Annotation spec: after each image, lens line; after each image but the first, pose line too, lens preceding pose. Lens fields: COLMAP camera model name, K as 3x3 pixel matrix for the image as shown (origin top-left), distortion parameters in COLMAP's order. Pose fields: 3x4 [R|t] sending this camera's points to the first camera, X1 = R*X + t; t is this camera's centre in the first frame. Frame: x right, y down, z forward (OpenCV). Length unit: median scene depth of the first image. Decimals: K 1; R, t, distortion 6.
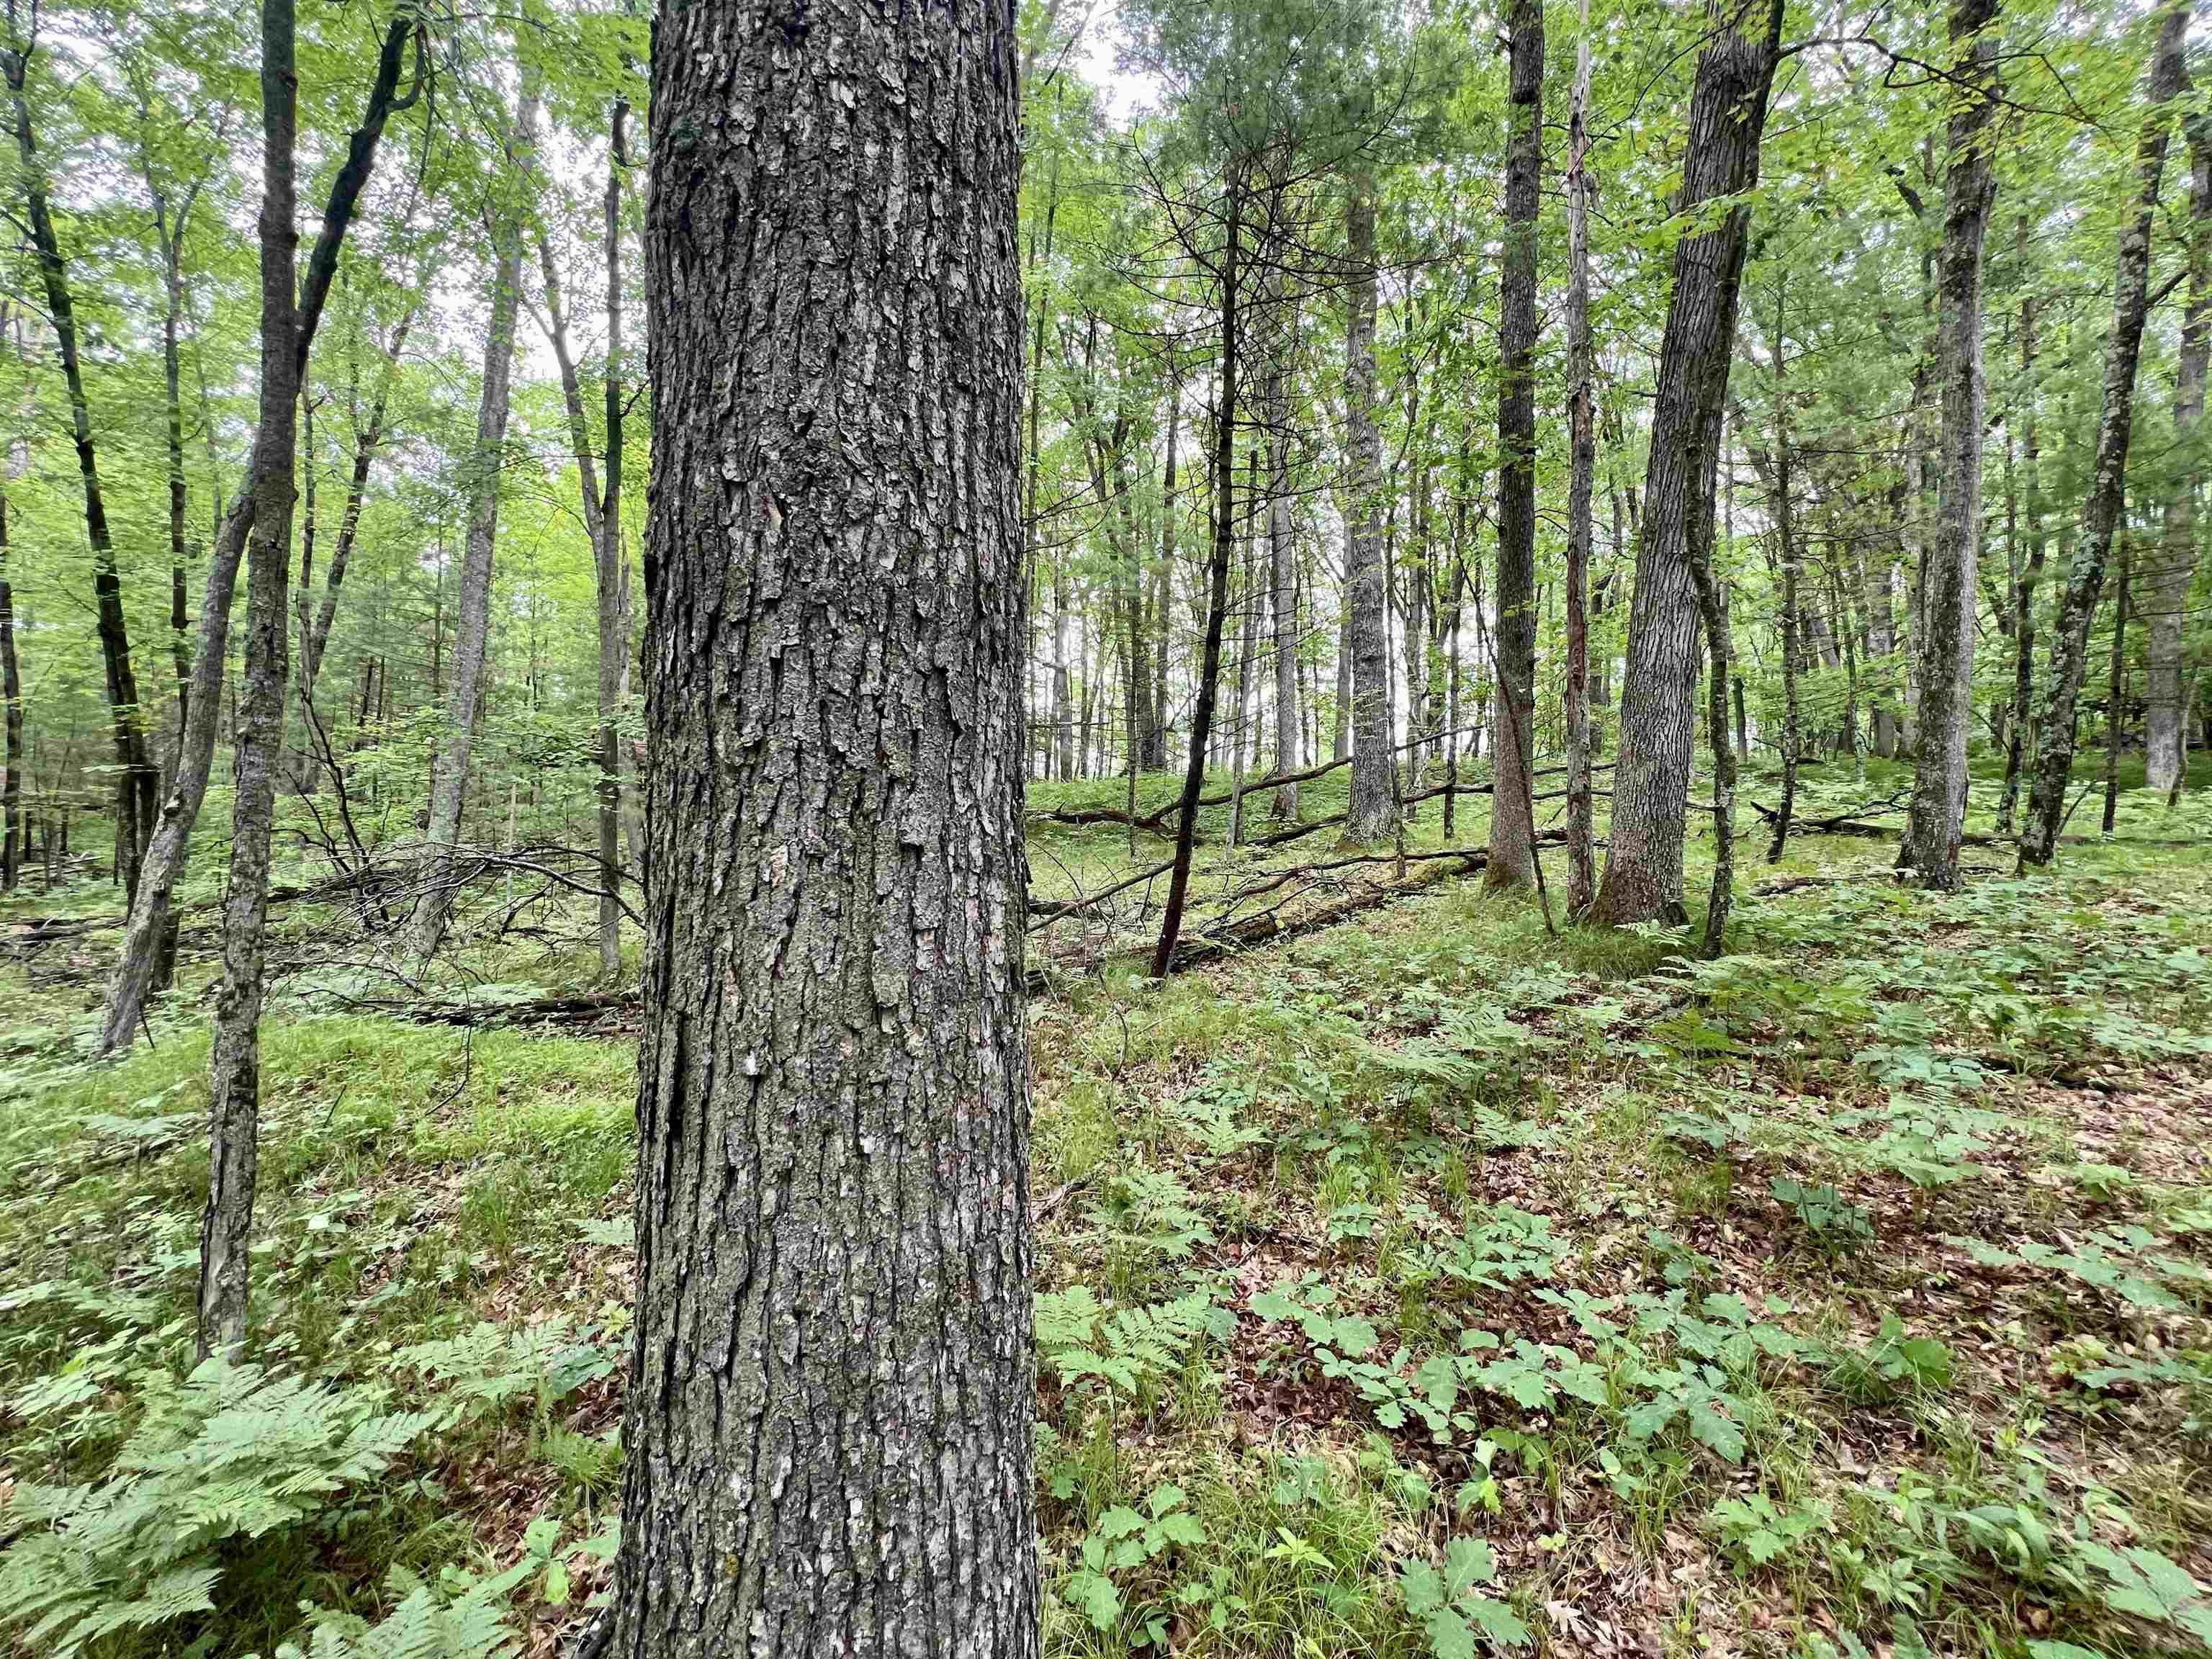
lens RADIAL K [[889.2, 0, 1102.8], [0, 889.2, 827.3], [0, 0, 1]] dist [-0.002058, -0.000090]
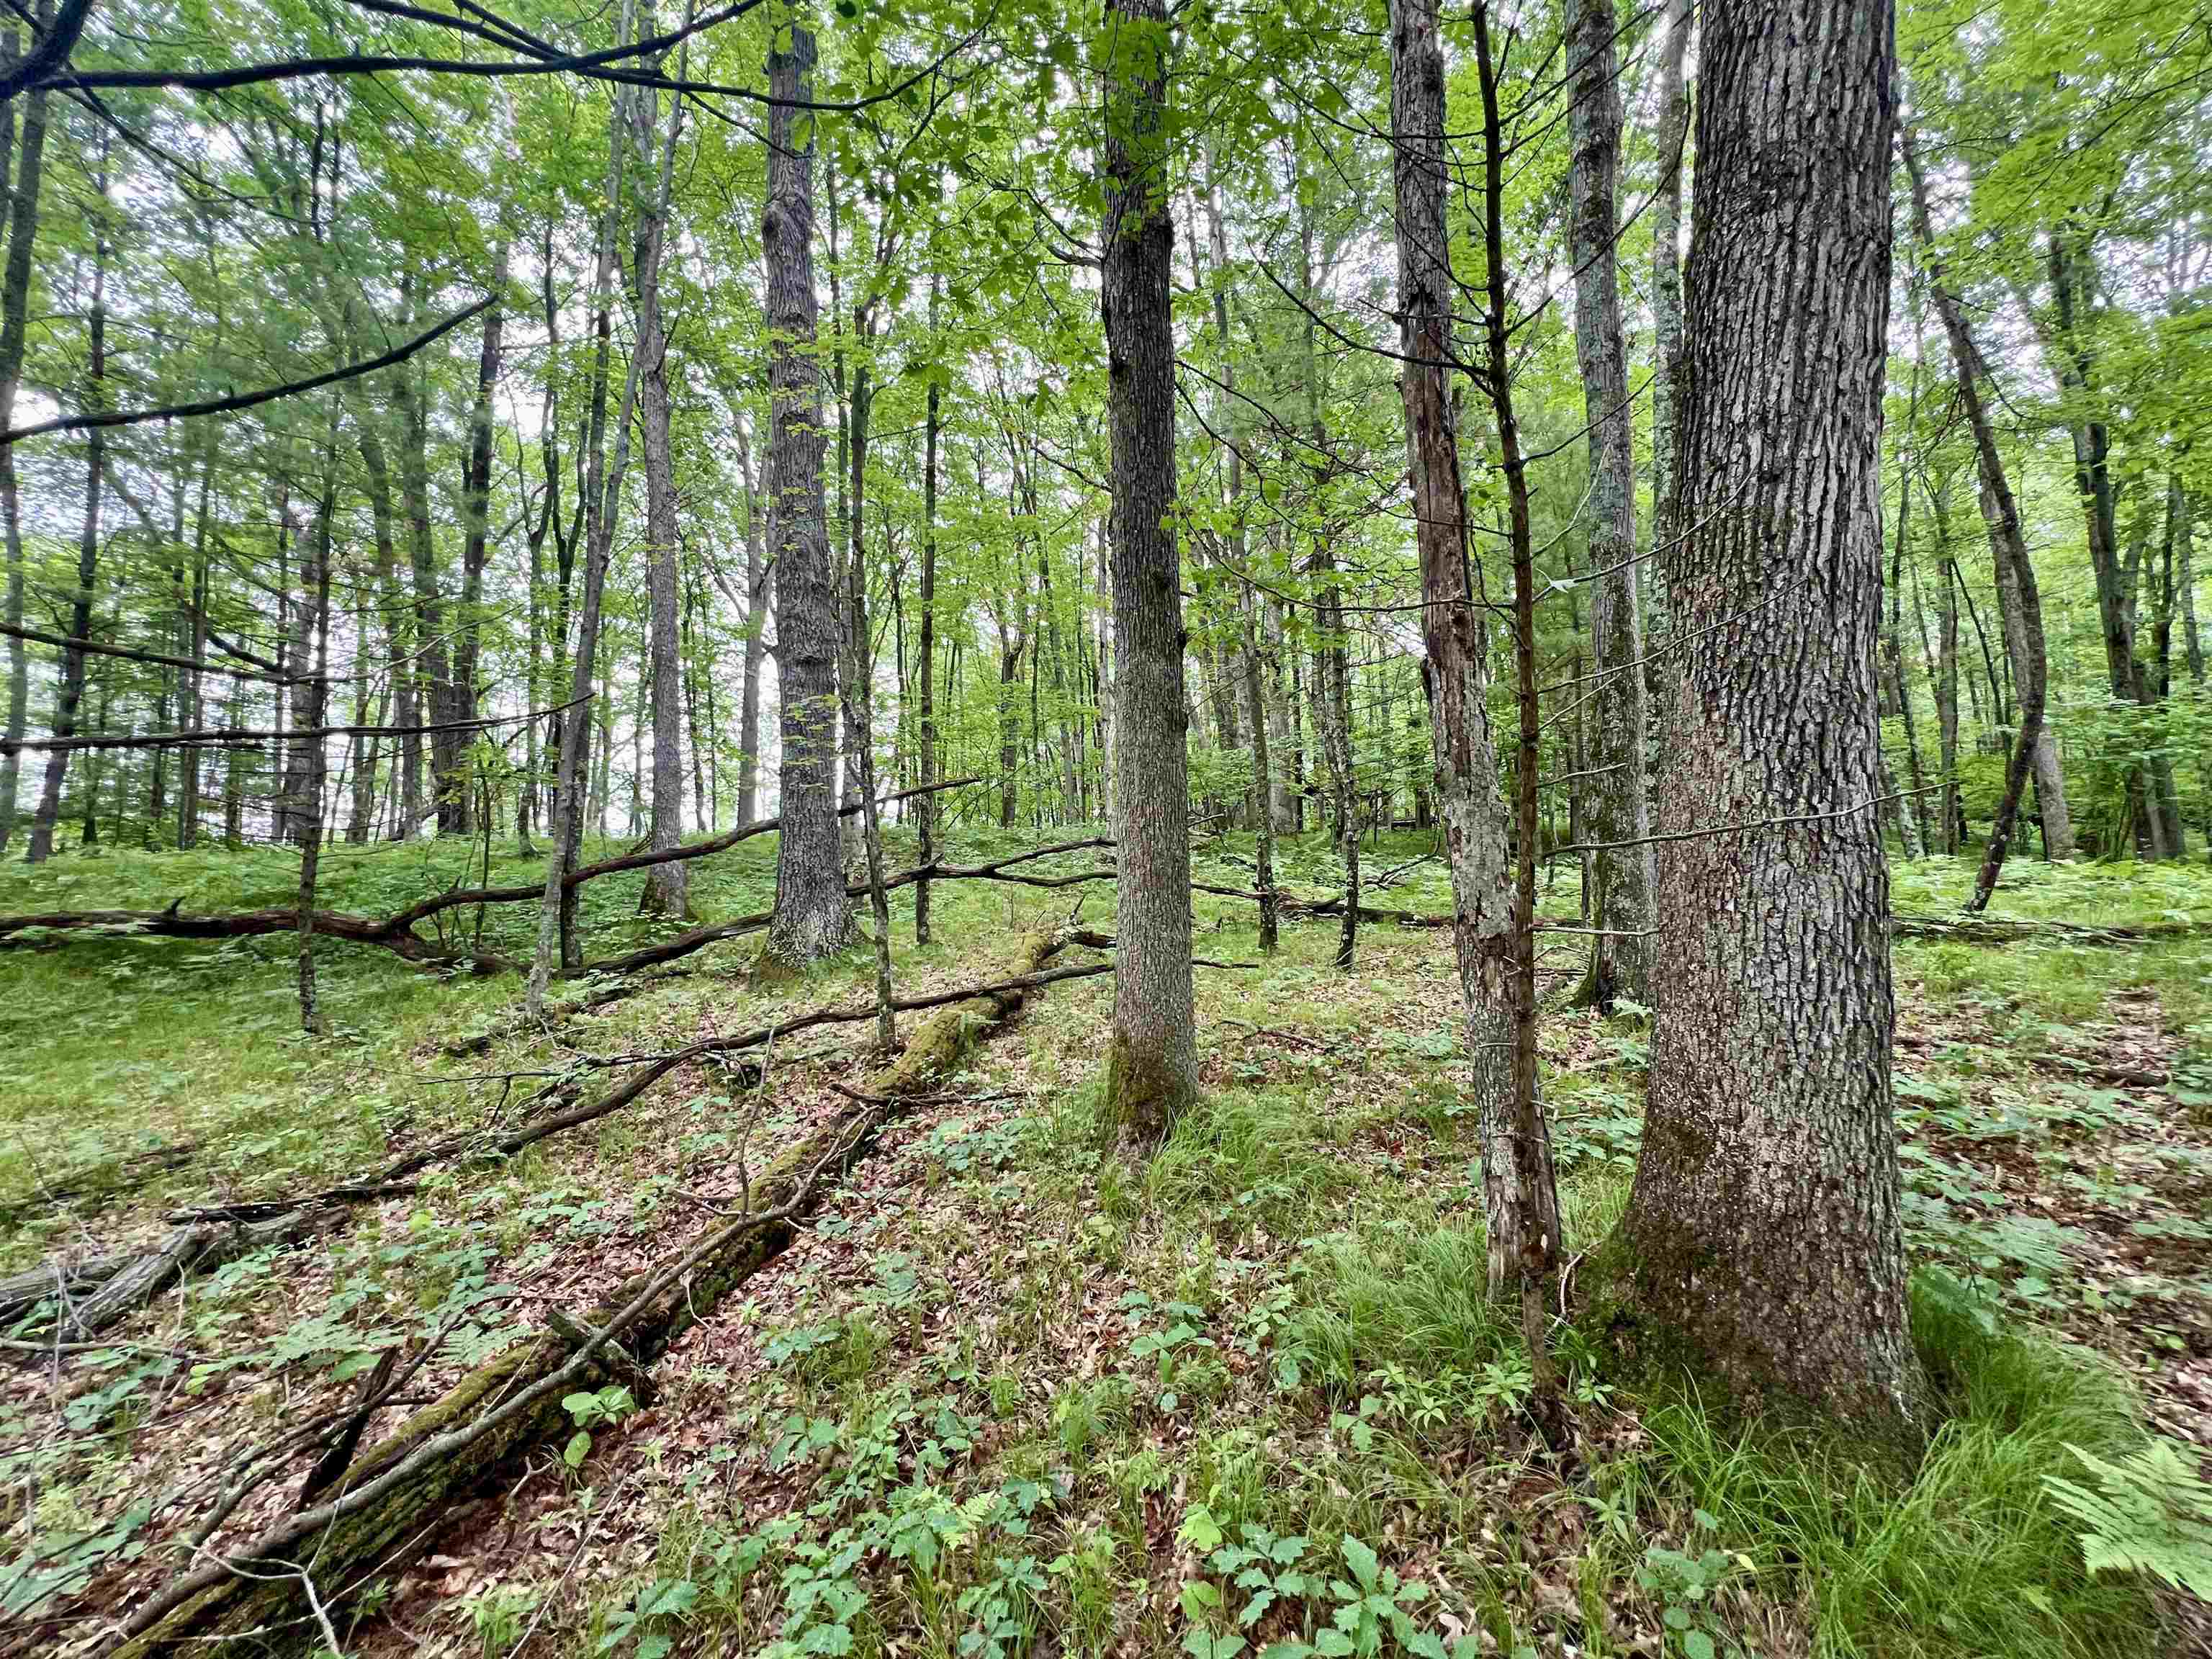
lens RADIAL K [[889.2, 0, 1103.2], [0, 889.2, 841.8], [0, 0, 1]] dist [-0.002058, -0.000090]
pose [[0.796033, 0.011483, 0.605144, 0.083559], [0.024154, 0.998421, -0.050719, -0.026349], [-0.604771, 0.054991, 0.794499, 0.359101]]
